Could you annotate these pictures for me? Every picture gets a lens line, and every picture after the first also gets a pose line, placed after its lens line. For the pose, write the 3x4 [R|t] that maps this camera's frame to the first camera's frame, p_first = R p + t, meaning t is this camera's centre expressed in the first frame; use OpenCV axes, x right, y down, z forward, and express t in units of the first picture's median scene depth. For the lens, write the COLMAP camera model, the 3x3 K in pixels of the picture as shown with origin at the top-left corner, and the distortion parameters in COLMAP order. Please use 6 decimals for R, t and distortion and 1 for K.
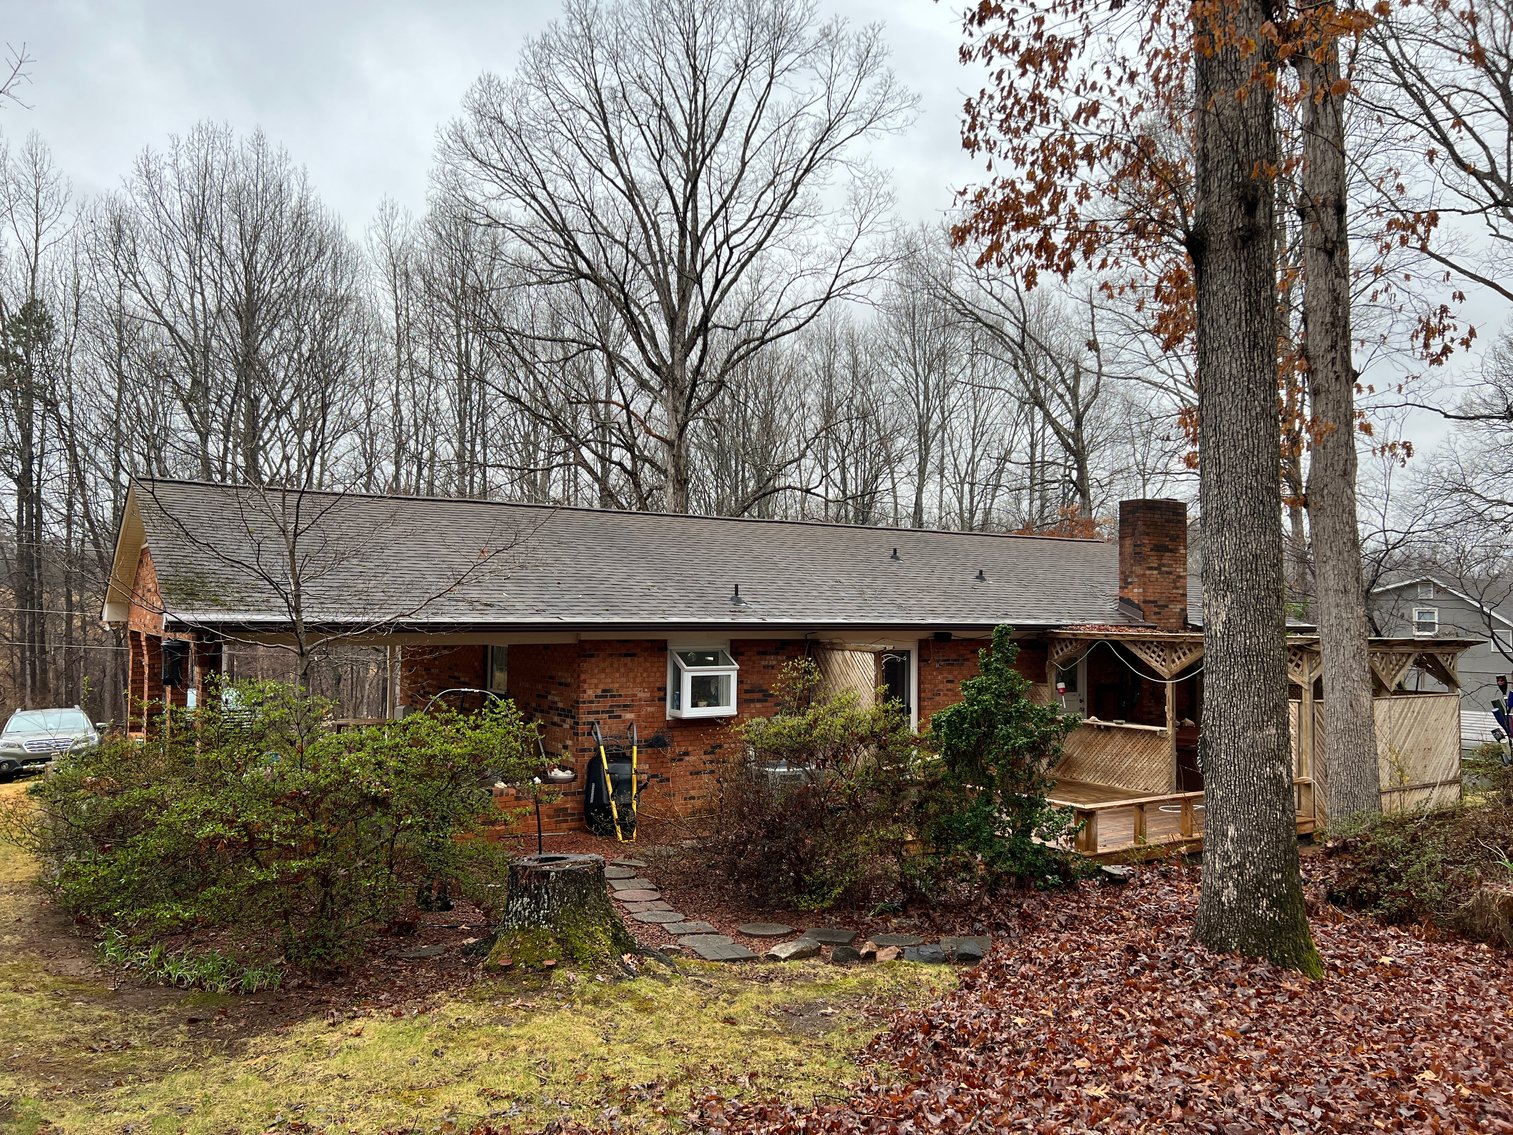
lens RADIAL K [[1142.7, 0, 756.5], [0, 1142.7, 567.5], [0, 0, 1]] dist [0.001413, 0.000203]
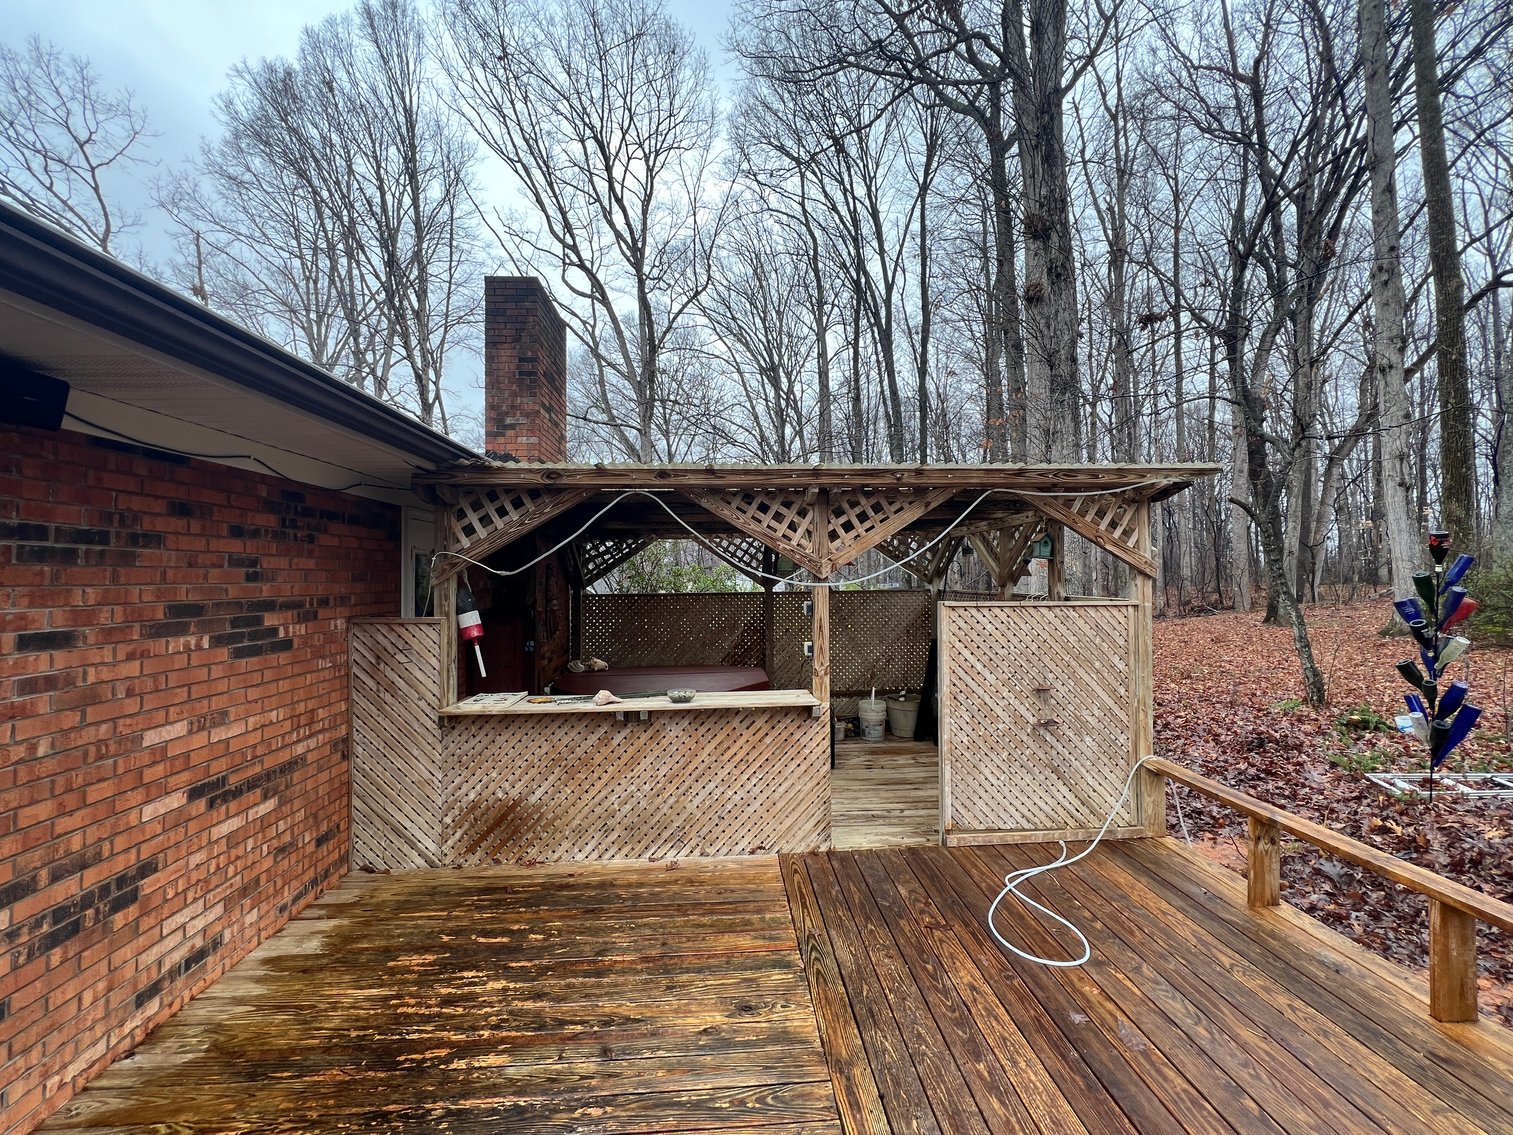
lens RADIAL K [[615.2, 0, 756.5], [0, 615.2, 567.5], [0, 0, 1]] dist [0.000033, 0.000019]
pose [[0.479976, -0.013055, 0.877185, 0.140711], [-0.009731, 0.999749, 0.020203, 0.084724], [-0.877228, -0.018233, 0.479728, 0.858353]]
